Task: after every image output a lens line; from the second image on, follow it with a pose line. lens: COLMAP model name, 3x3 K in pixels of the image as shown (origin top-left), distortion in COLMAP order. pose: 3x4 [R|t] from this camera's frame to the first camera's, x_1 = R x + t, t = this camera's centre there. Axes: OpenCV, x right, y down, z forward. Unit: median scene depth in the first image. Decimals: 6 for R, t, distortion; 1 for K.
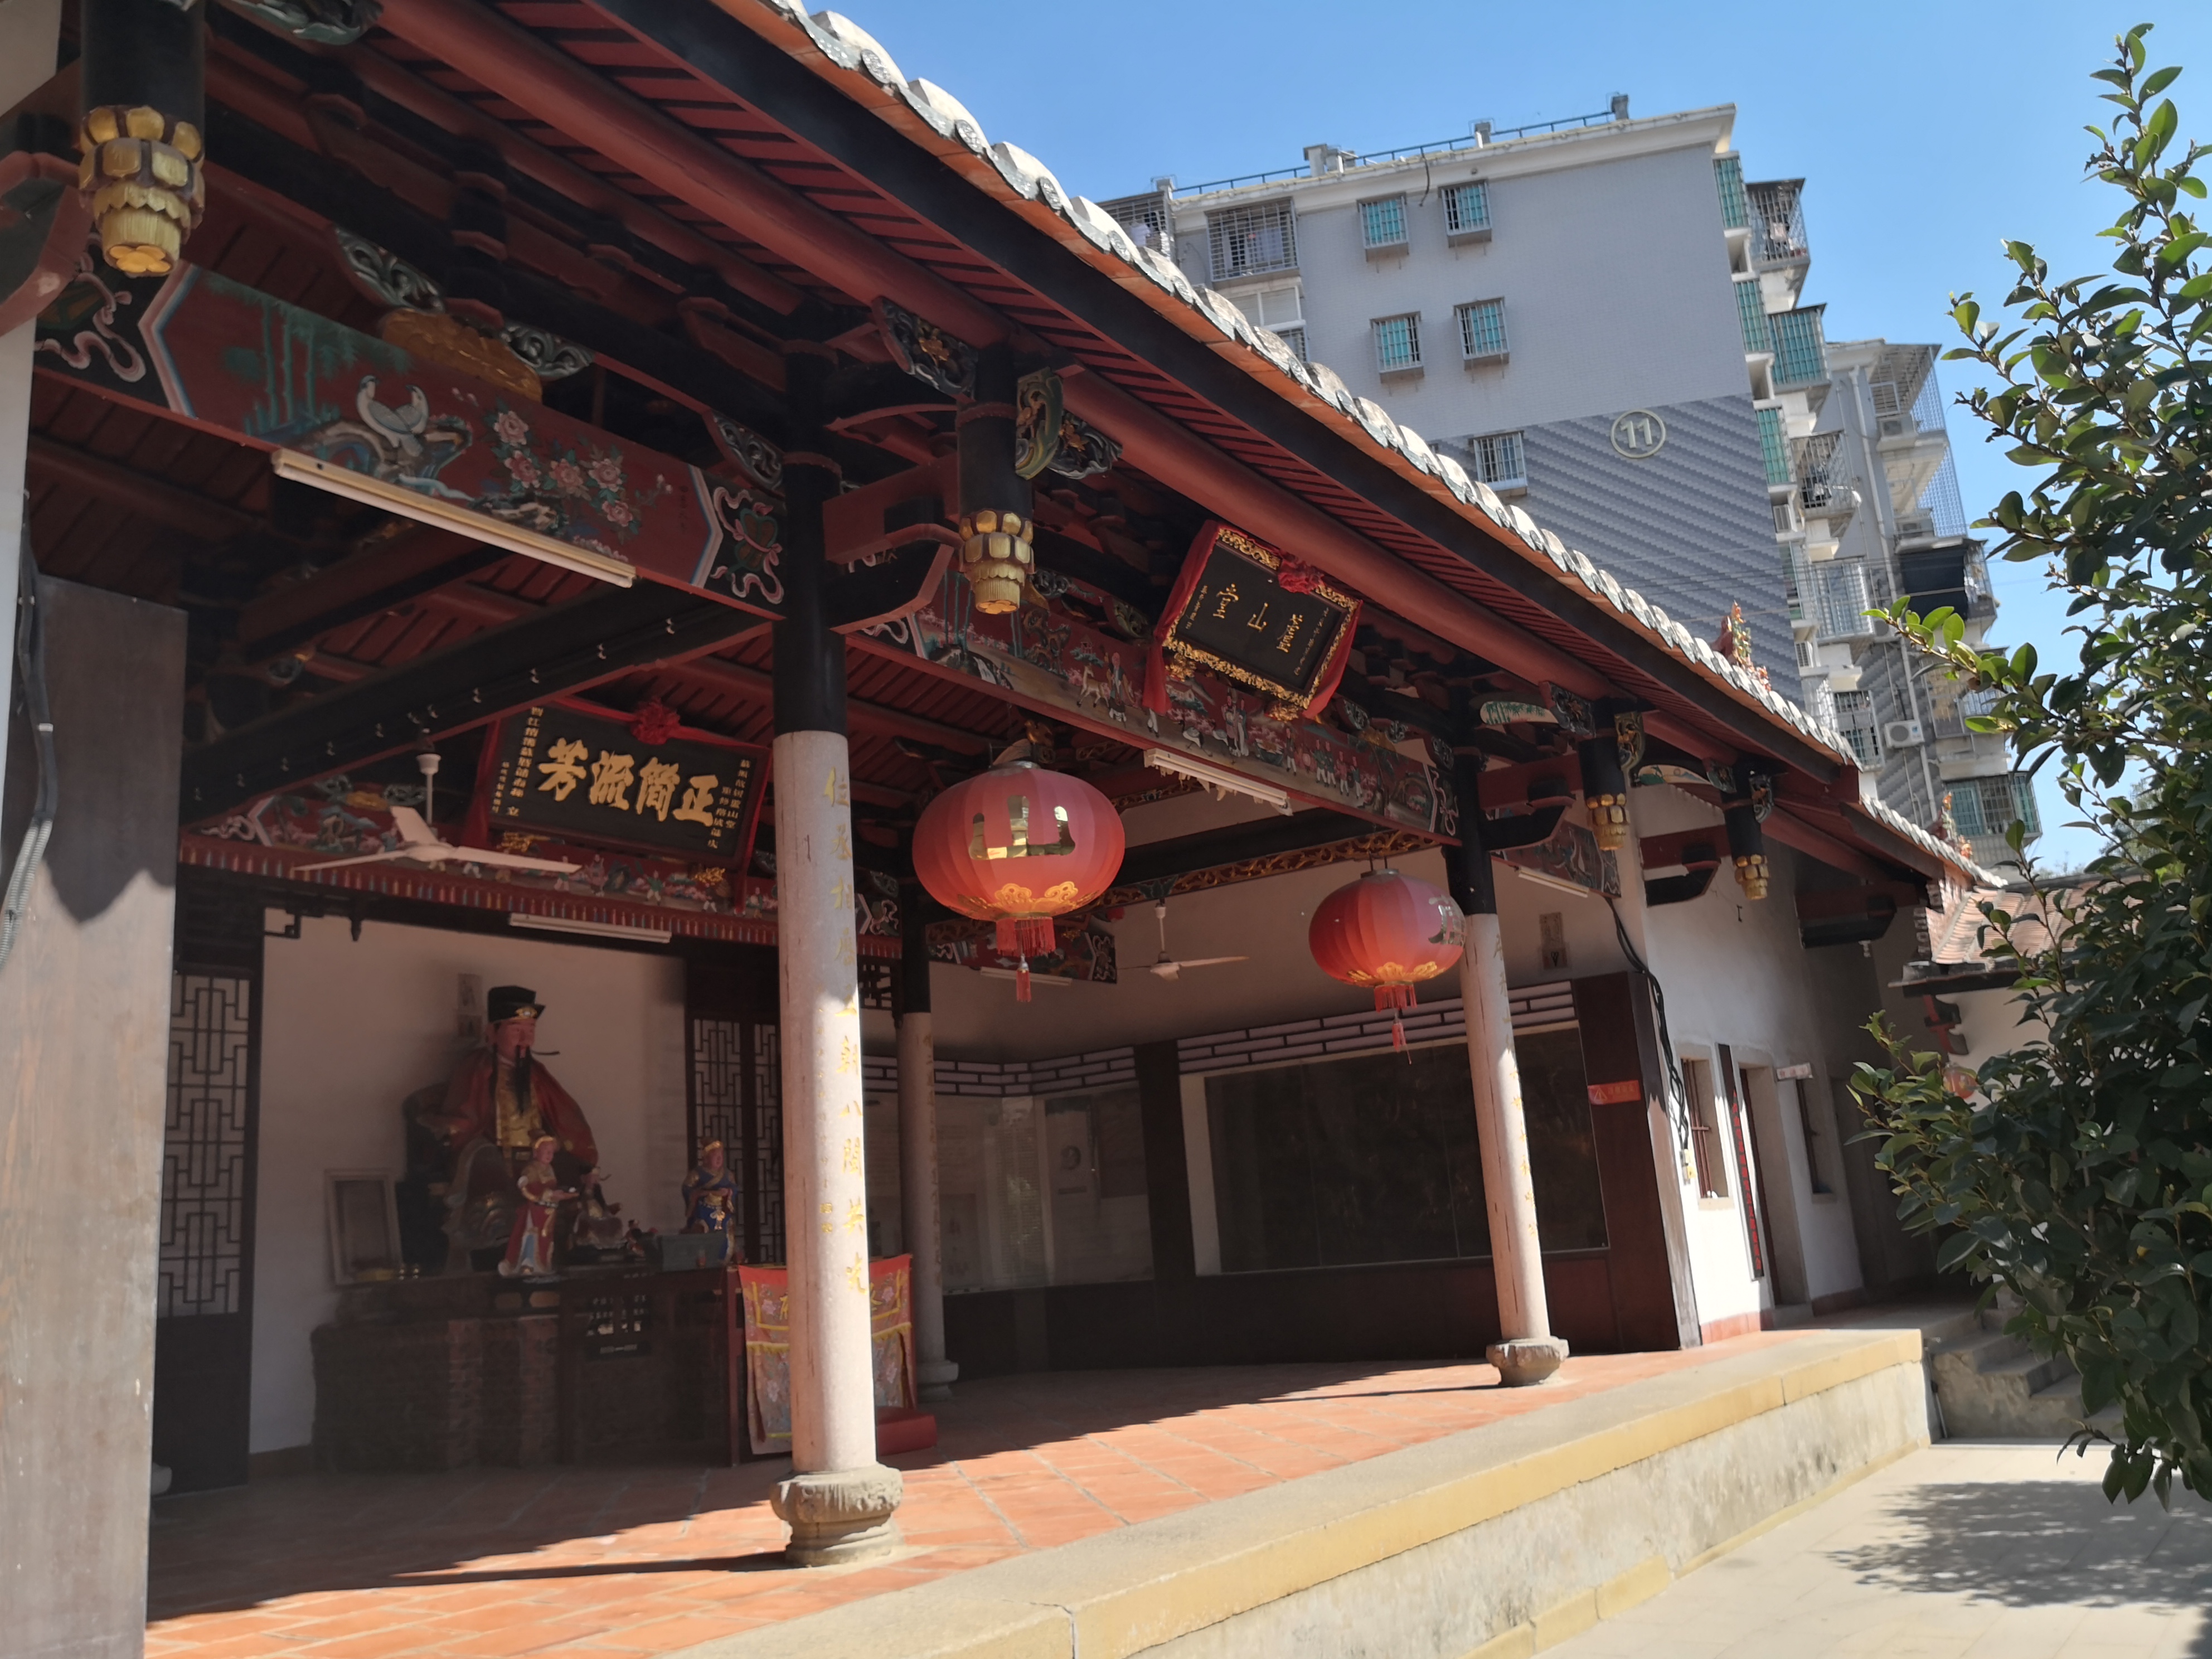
lens RADIAL K [[1771.2, 0, 1102.4], [0, 1771.2, 852.9], [0, 0, 1]] dist [0.153649, -0.430657]
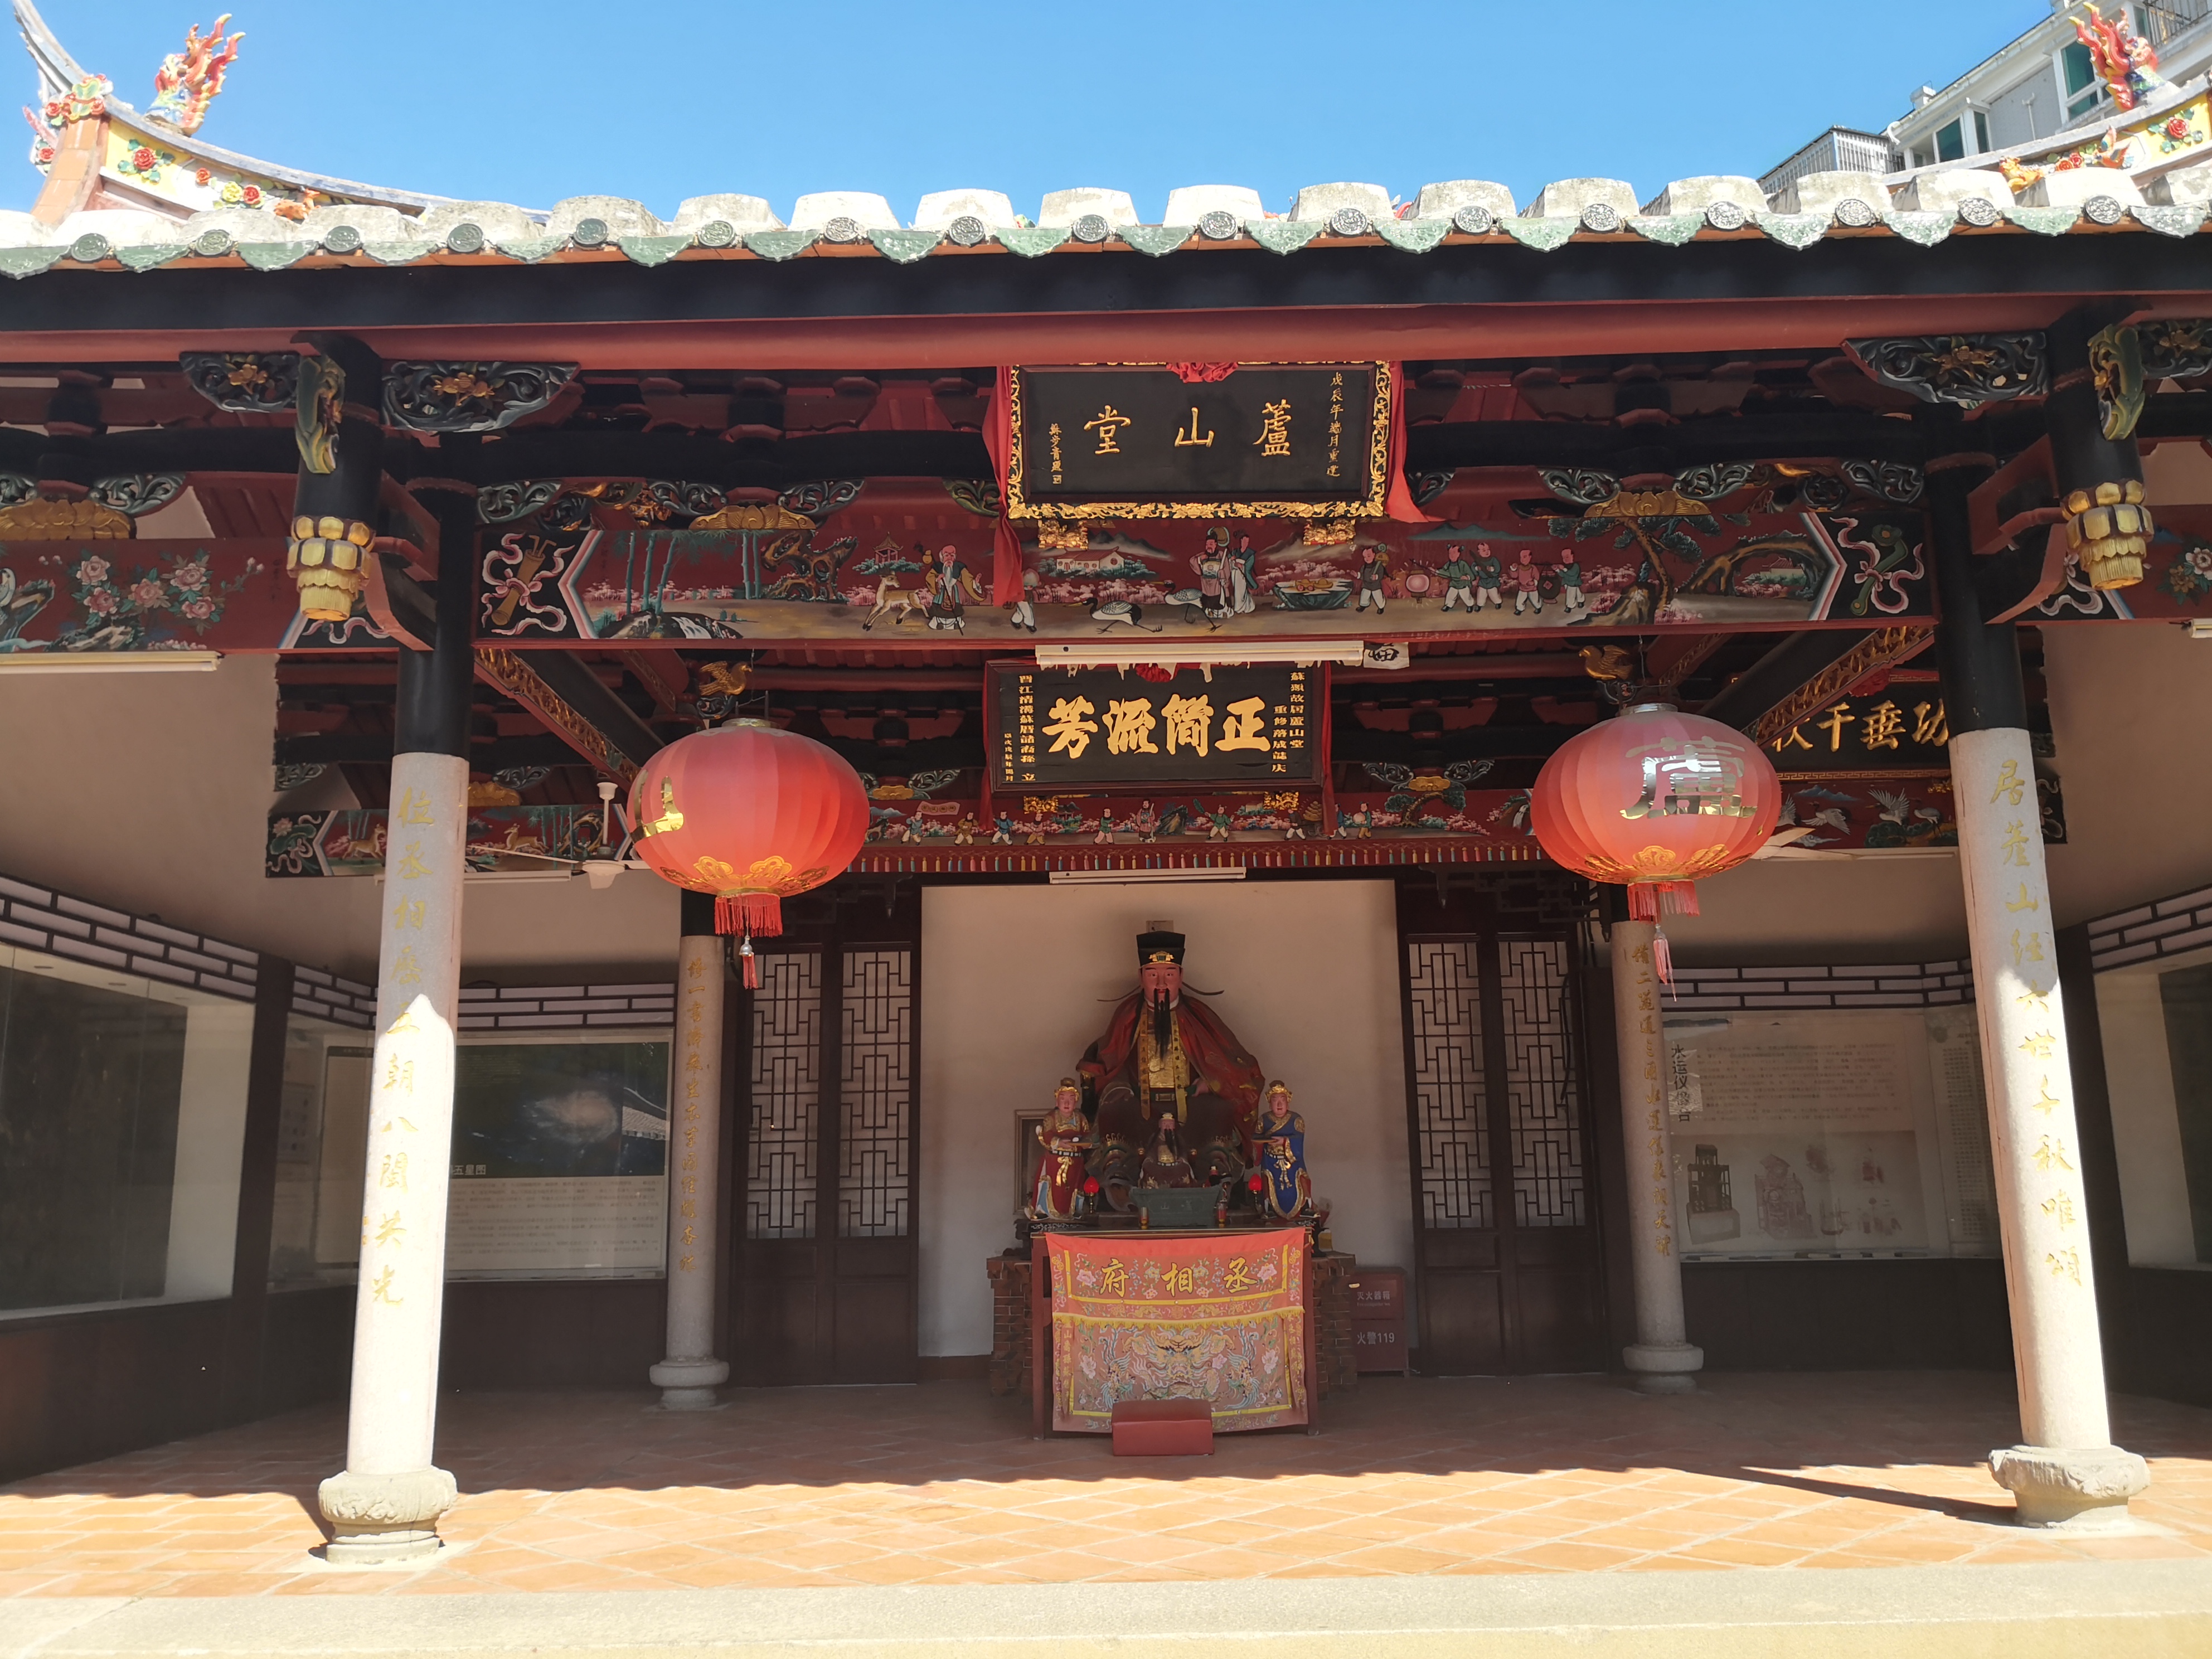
lens RADIAL K [[1756.4, 0, 1106.0], [0, 1756.4, 829.5], [0, 0, 1]] dist [0.042487, -0.077398]
pose [[0.588611, -0.106653, -0.801350, 0.558521], [0.155222, 0.987726, -0.017444, 0.034533], [0.793374, -0.114119, 0.597941, 0.448990]]
